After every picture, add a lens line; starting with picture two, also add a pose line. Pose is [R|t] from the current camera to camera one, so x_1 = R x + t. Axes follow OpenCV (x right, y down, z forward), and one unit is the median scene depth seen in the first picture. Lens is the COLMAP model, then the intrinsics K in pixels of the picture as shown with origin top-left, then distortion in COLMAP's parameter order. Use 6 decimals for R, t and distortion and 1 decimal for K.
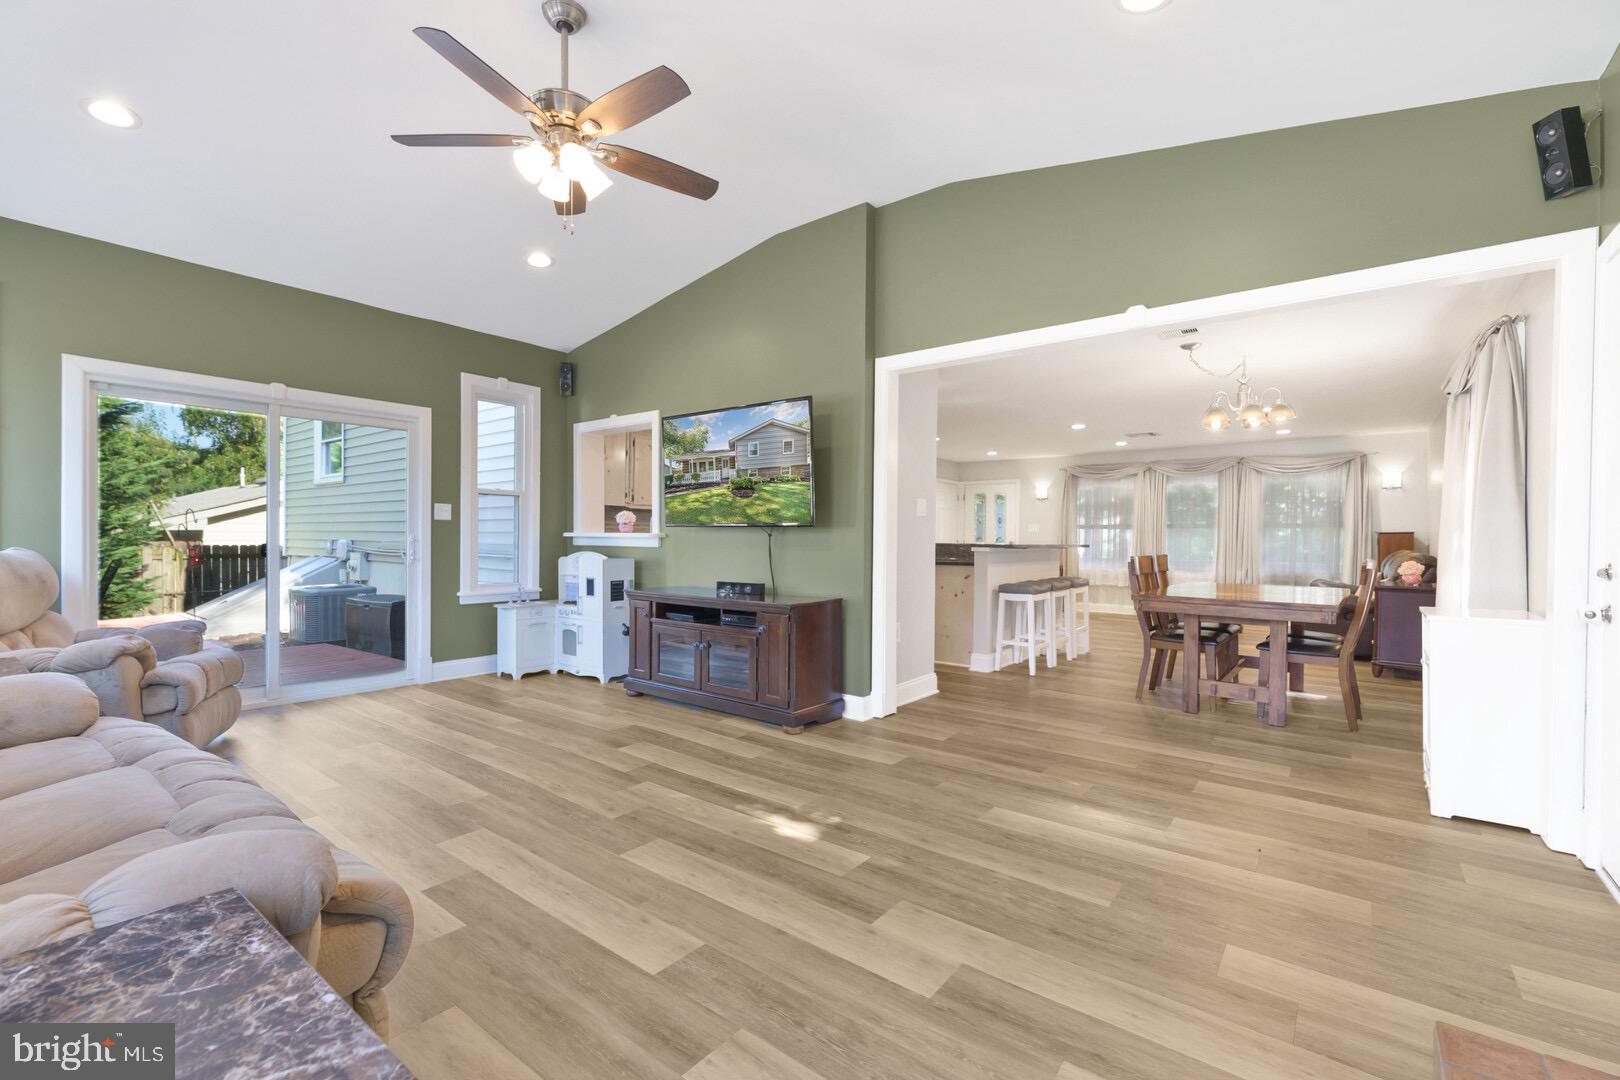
lens RADIAL K [[687.2, 0, 821.4], [0, 687.2, 563.1], [0, 0, 1]] dist [0.011630, -0.000061]
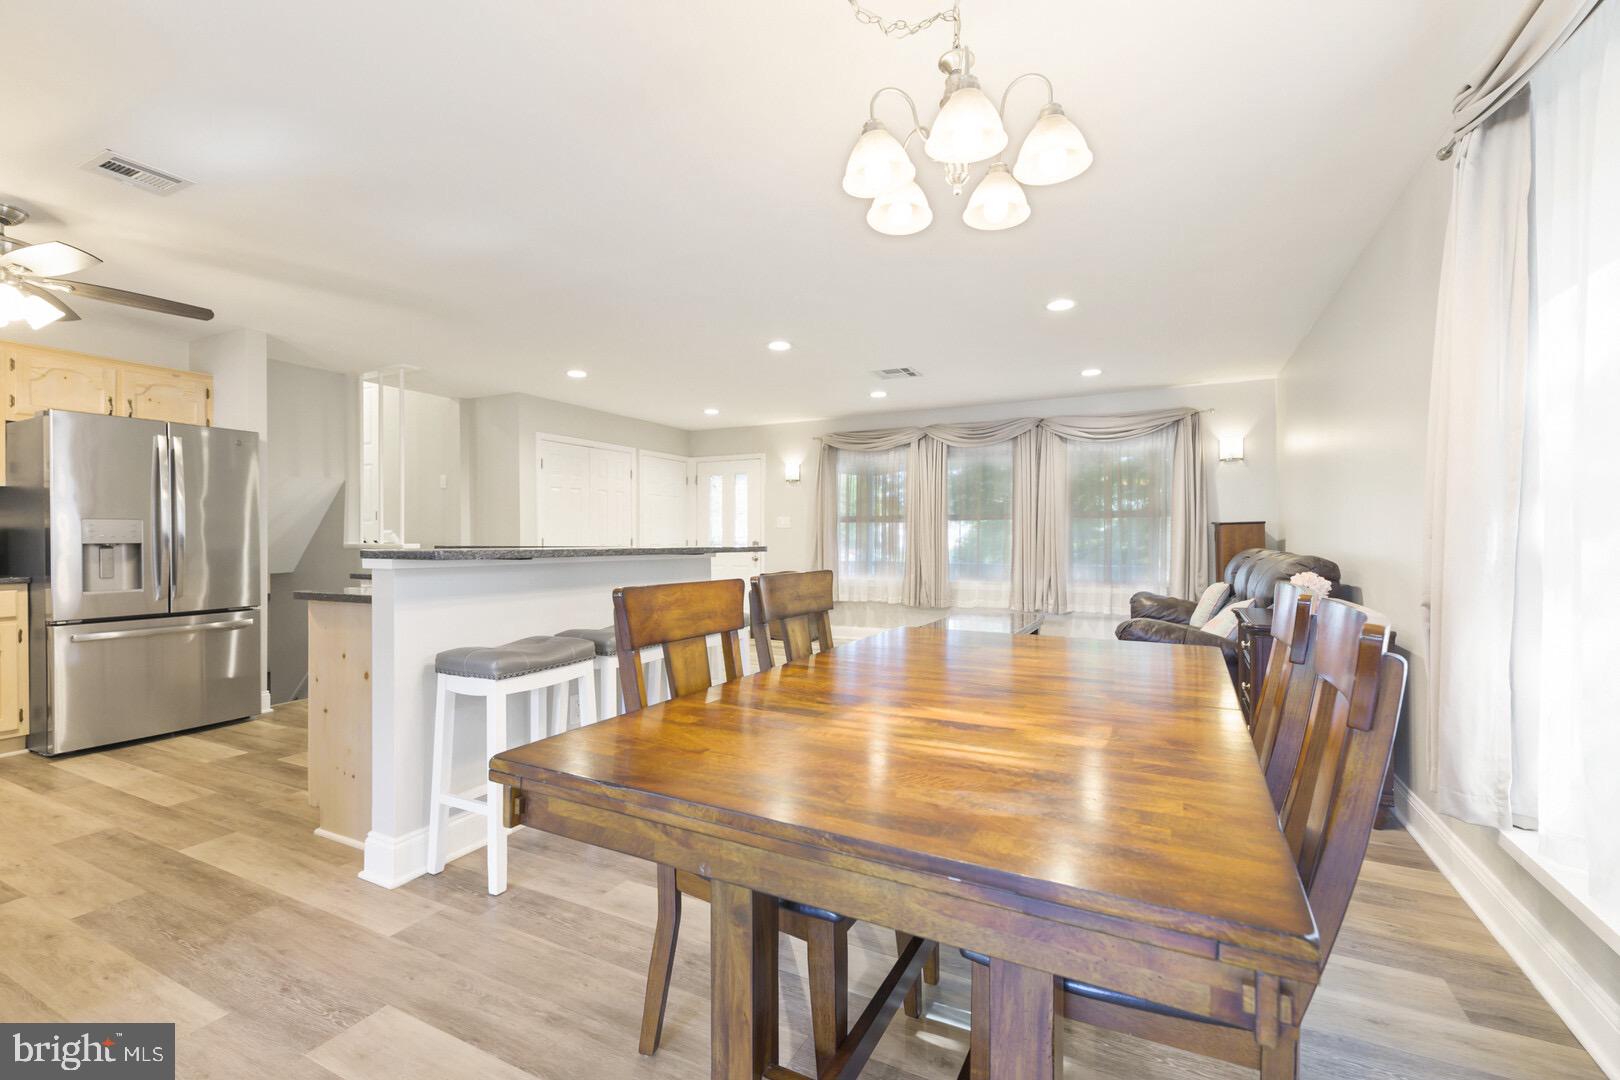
lens RADIAL K [[710.7, 0, 801.8], [0, 710.7, 535.4], [0, 0, 1]] dist [0.014428, -0.000065]
pose [[0.983248, -0.009593, 0.182021, 0.498412], [0.016775, 0.999138, -0.037959, -0.021126], [-0.181500, 0.040376, 0.982562, 0.706812]]
